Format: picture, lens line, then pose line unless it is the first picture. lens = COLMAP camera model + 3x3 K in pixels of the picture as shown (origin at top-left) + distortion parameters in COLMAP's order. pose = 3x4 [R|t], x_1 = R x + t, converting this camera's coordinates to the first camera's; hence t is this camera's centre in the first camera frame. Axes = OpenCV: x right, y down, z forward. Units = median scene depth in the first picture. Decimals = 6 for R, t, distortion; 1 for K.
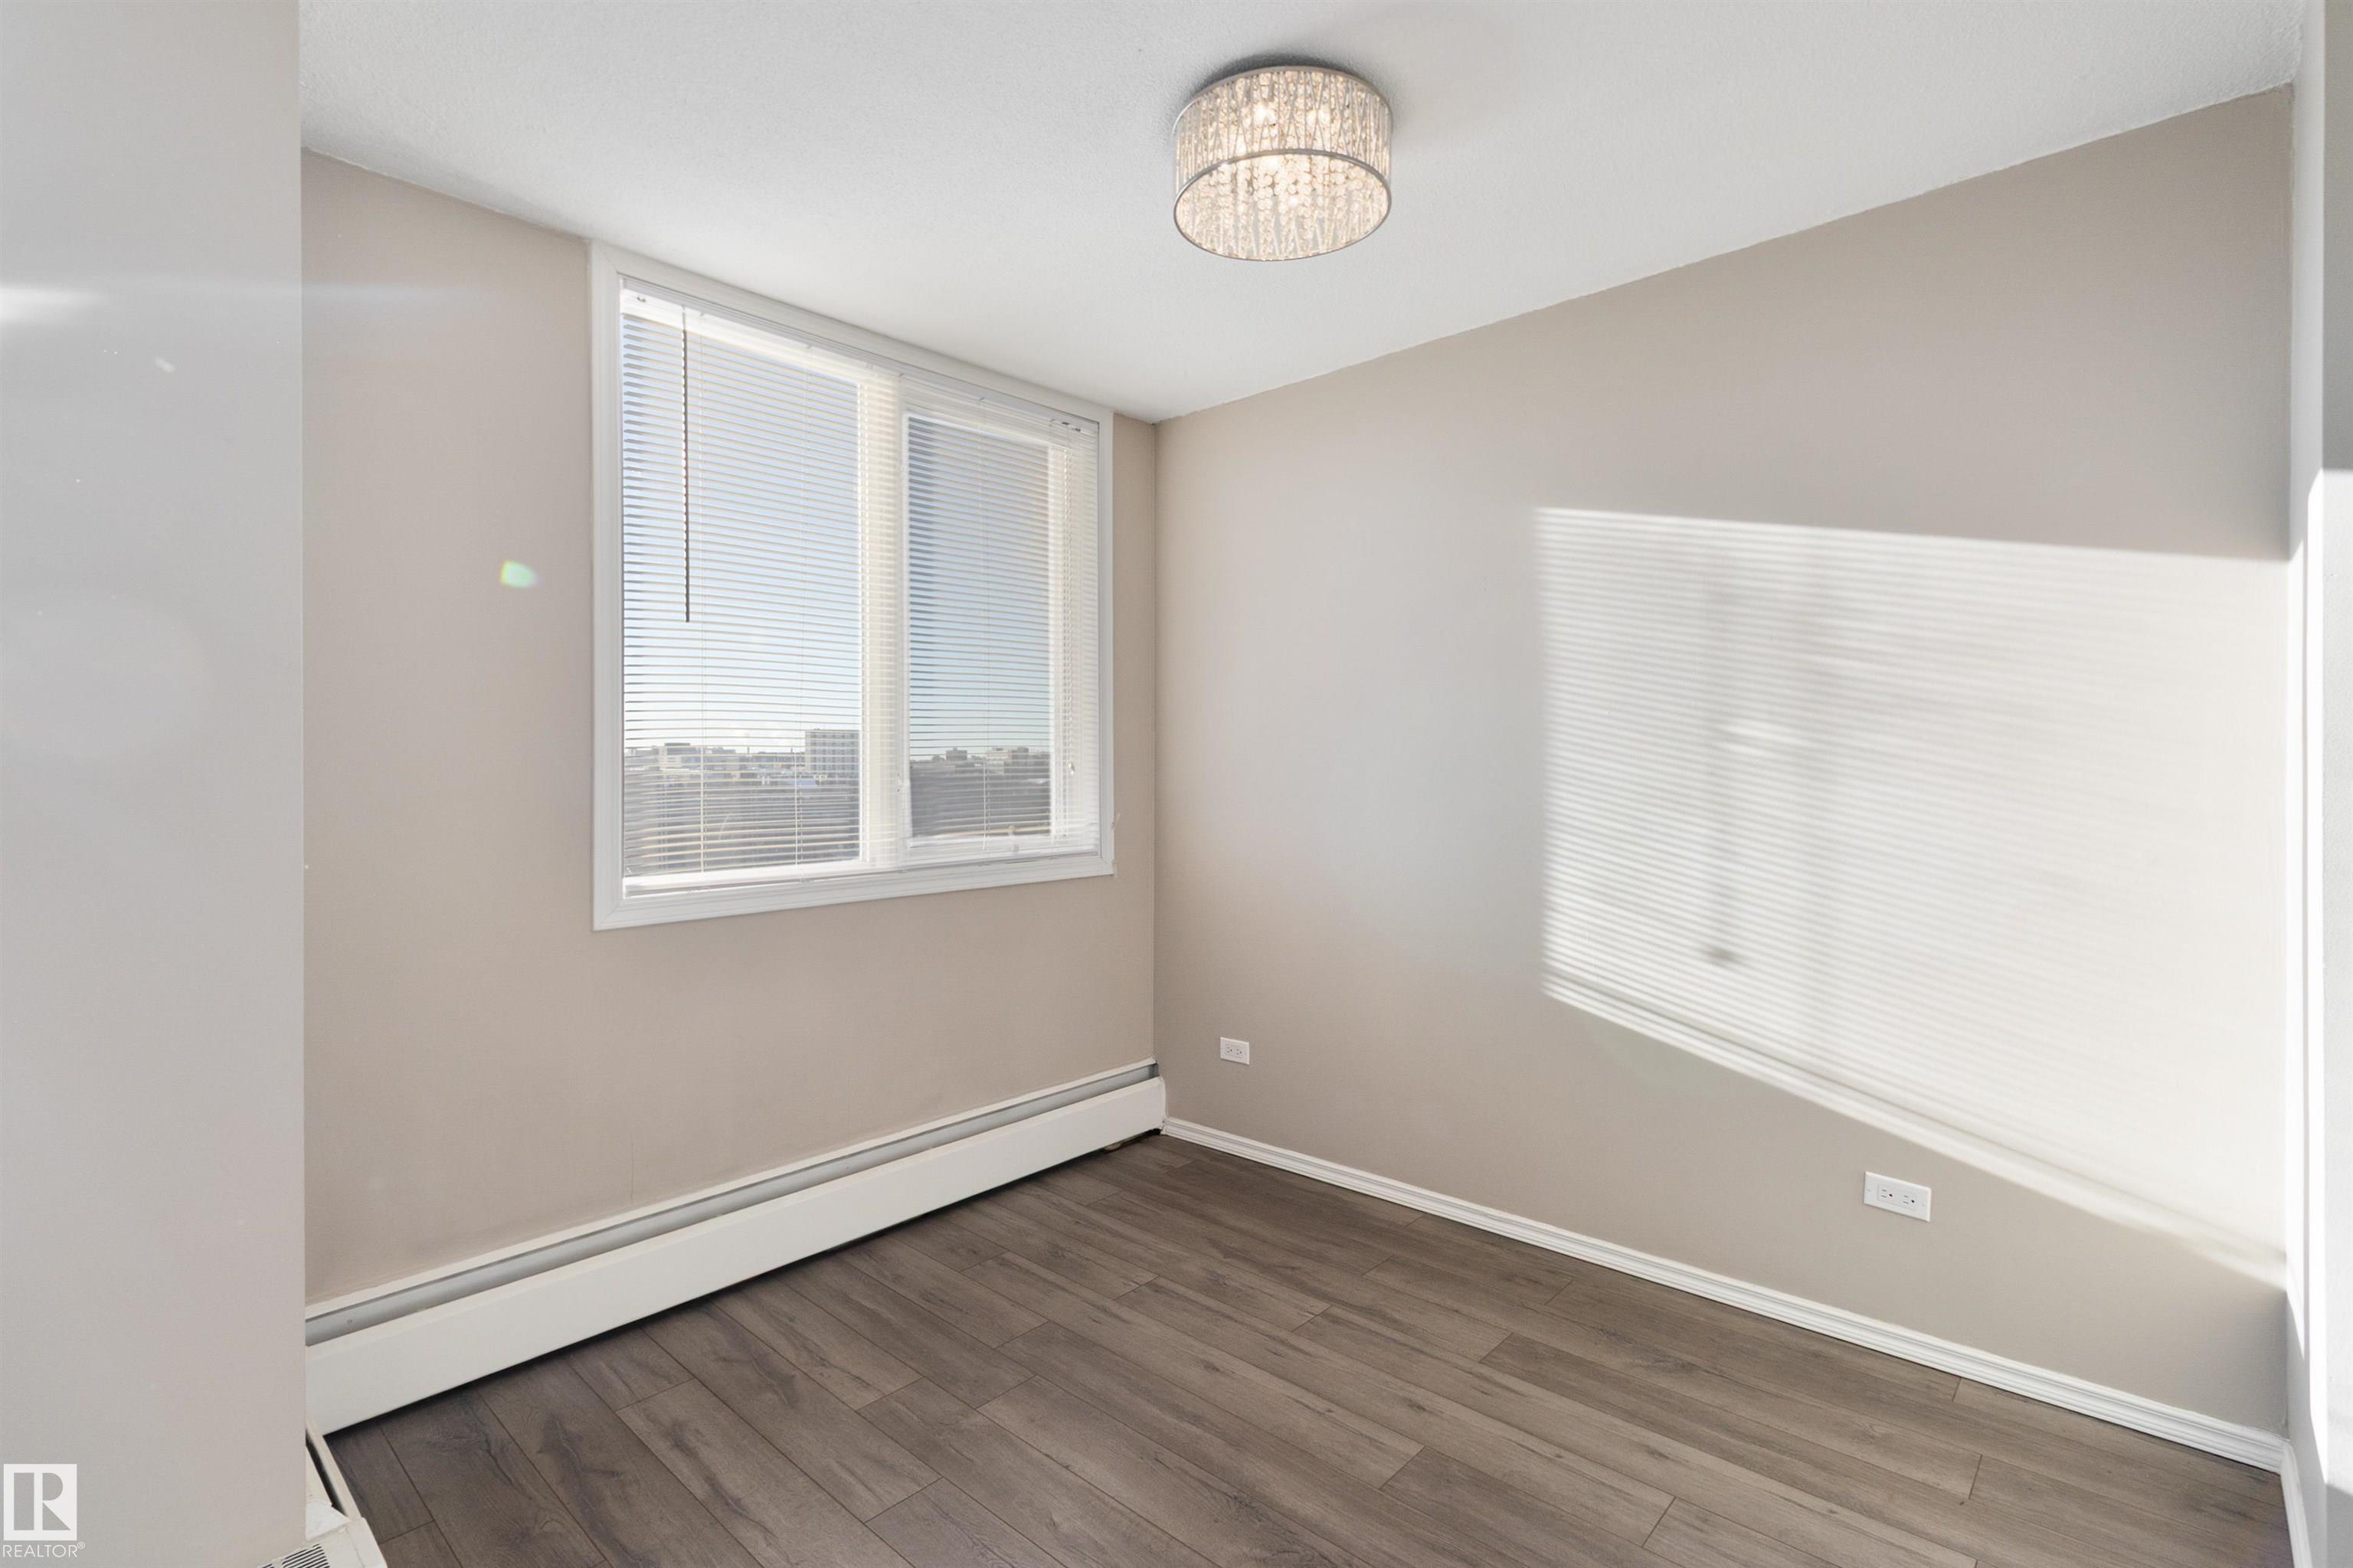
lens RADIAL K [[1078.5, 0, 1160.4], [0, 1078.5, 771.0], [0, 0, 1]] dist [0.000863, -0.000985]
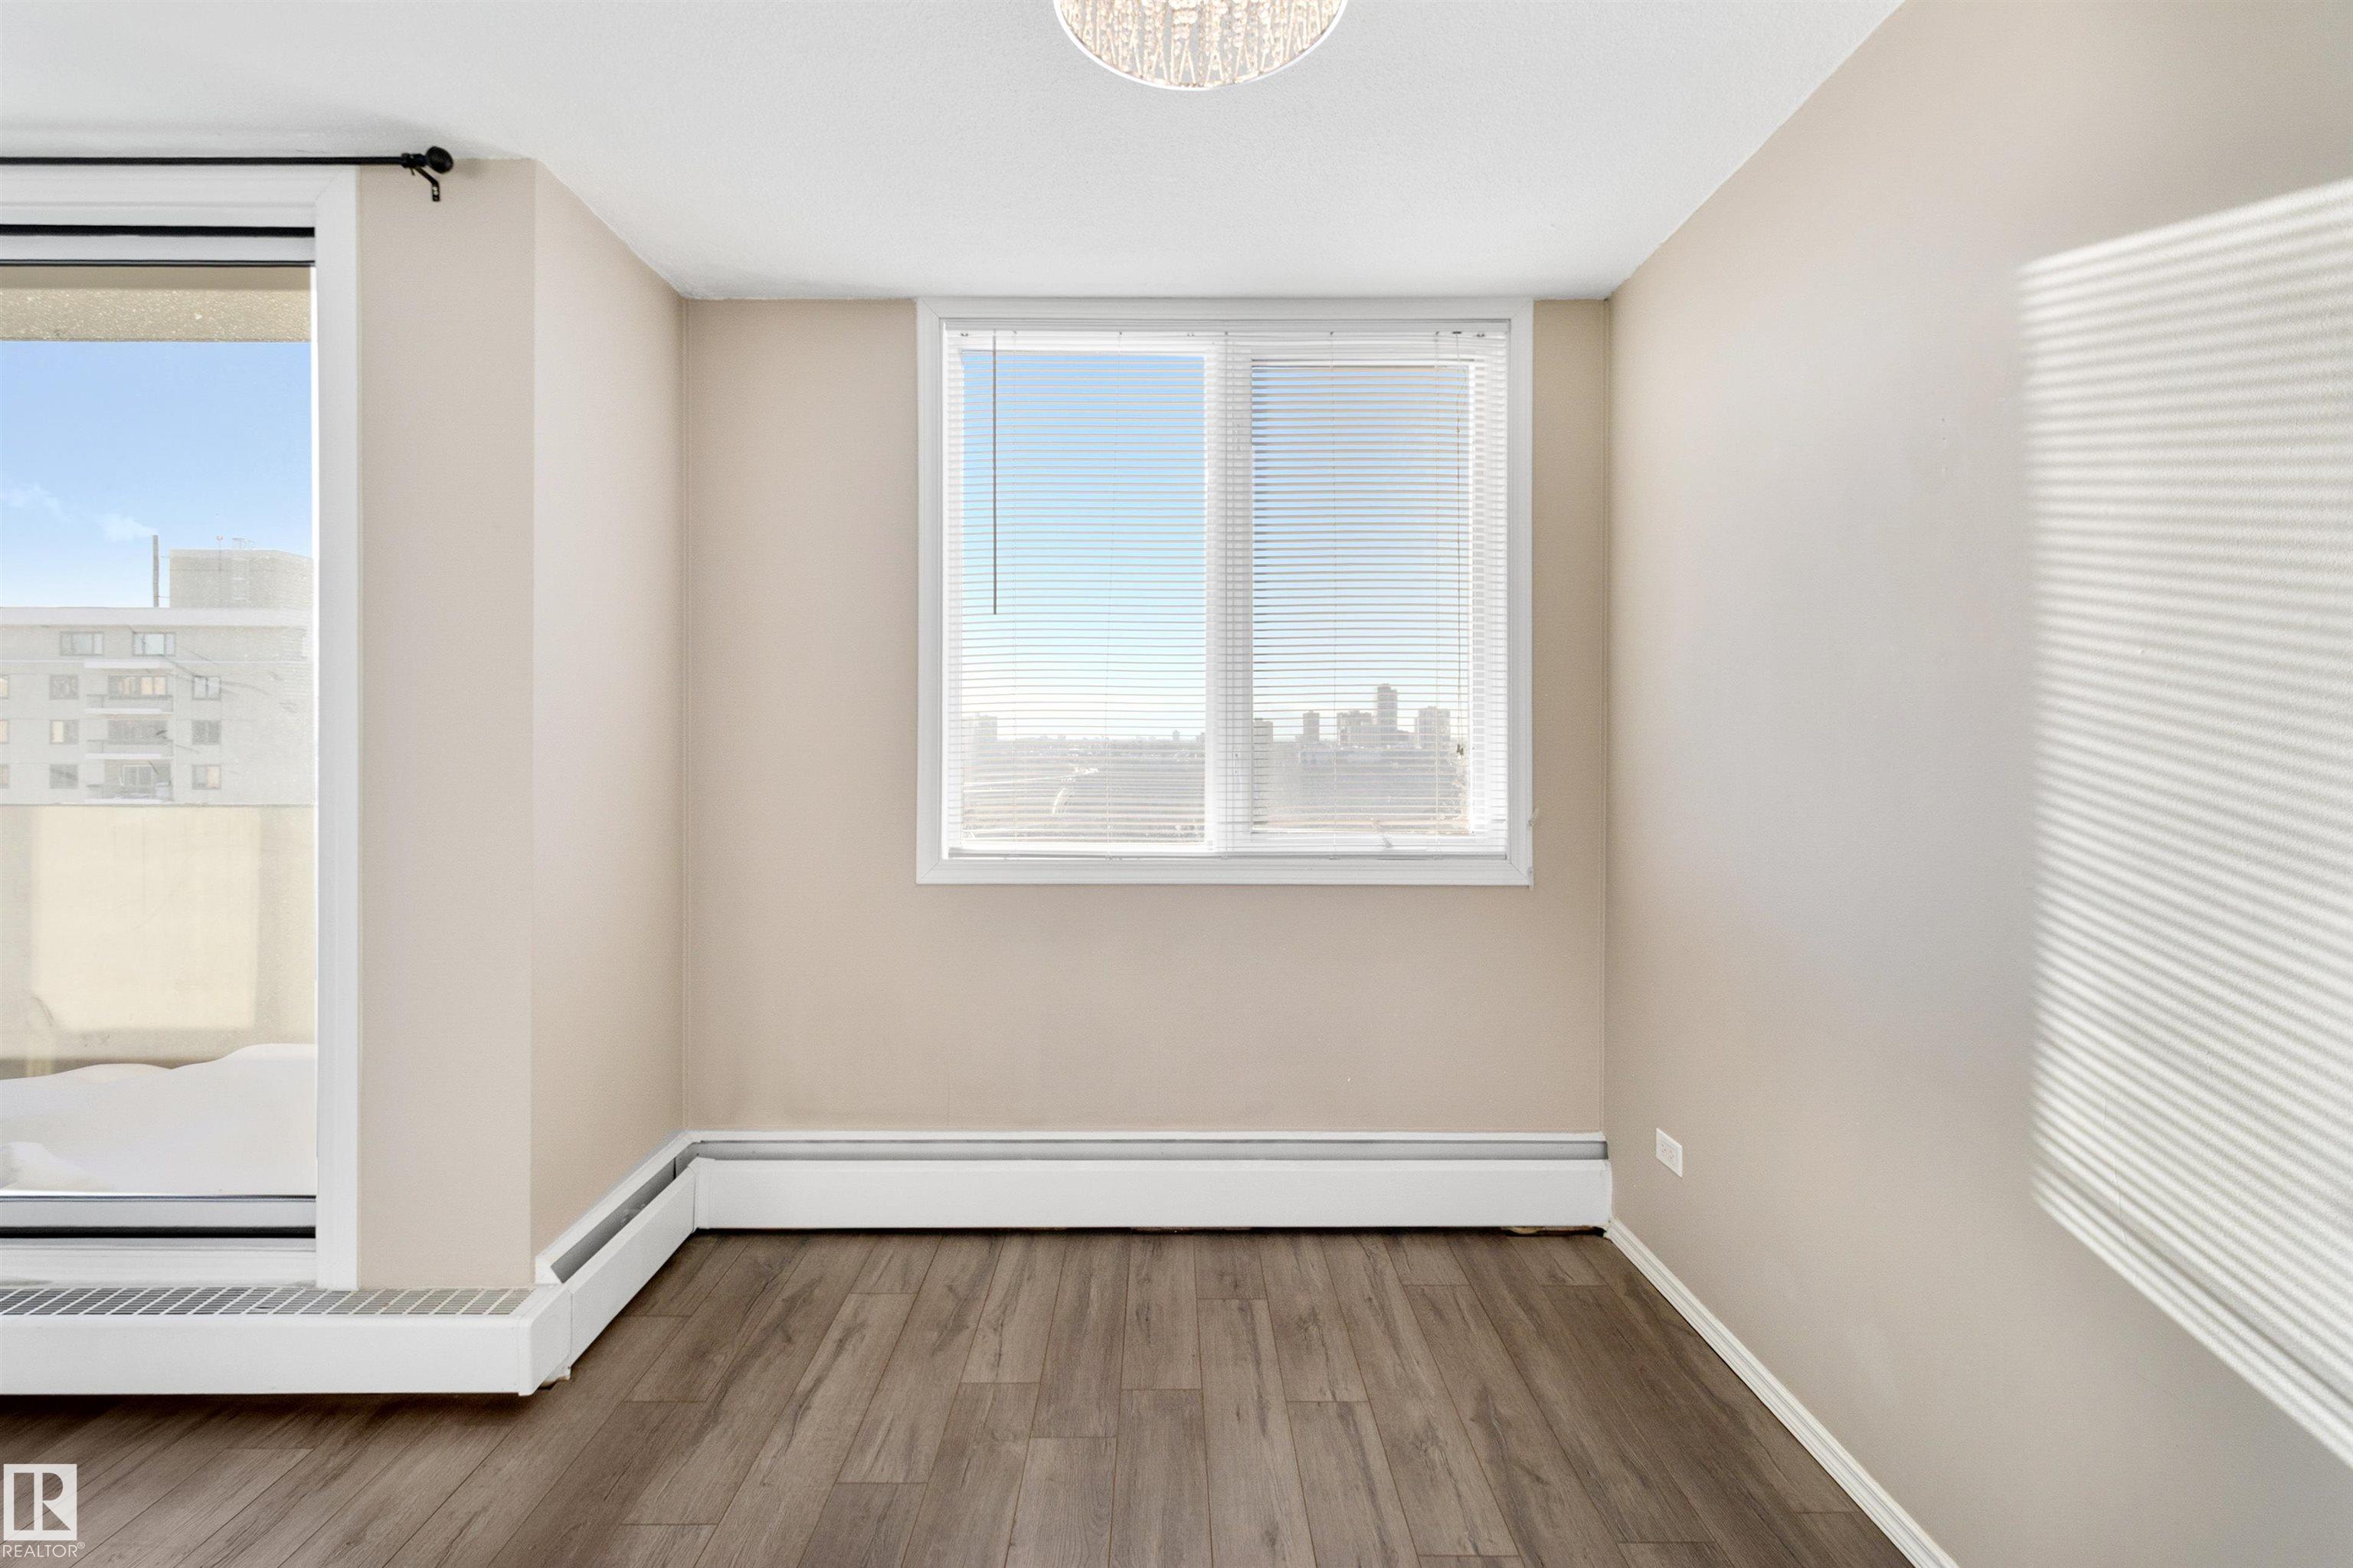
lens RADIAL K [[1078.5, 0, 1164.4], [0, 1078.5, 742.4], [0, 0, 1]] dist [0.000863, -0.000985]
pose [[0.683524, 0.008358, -0.729880, 0.445969], [-0.010825, 0.999941, 0.001313, -0.009447], [0.729848, 0.007004, 0.683574, 0.337985]]
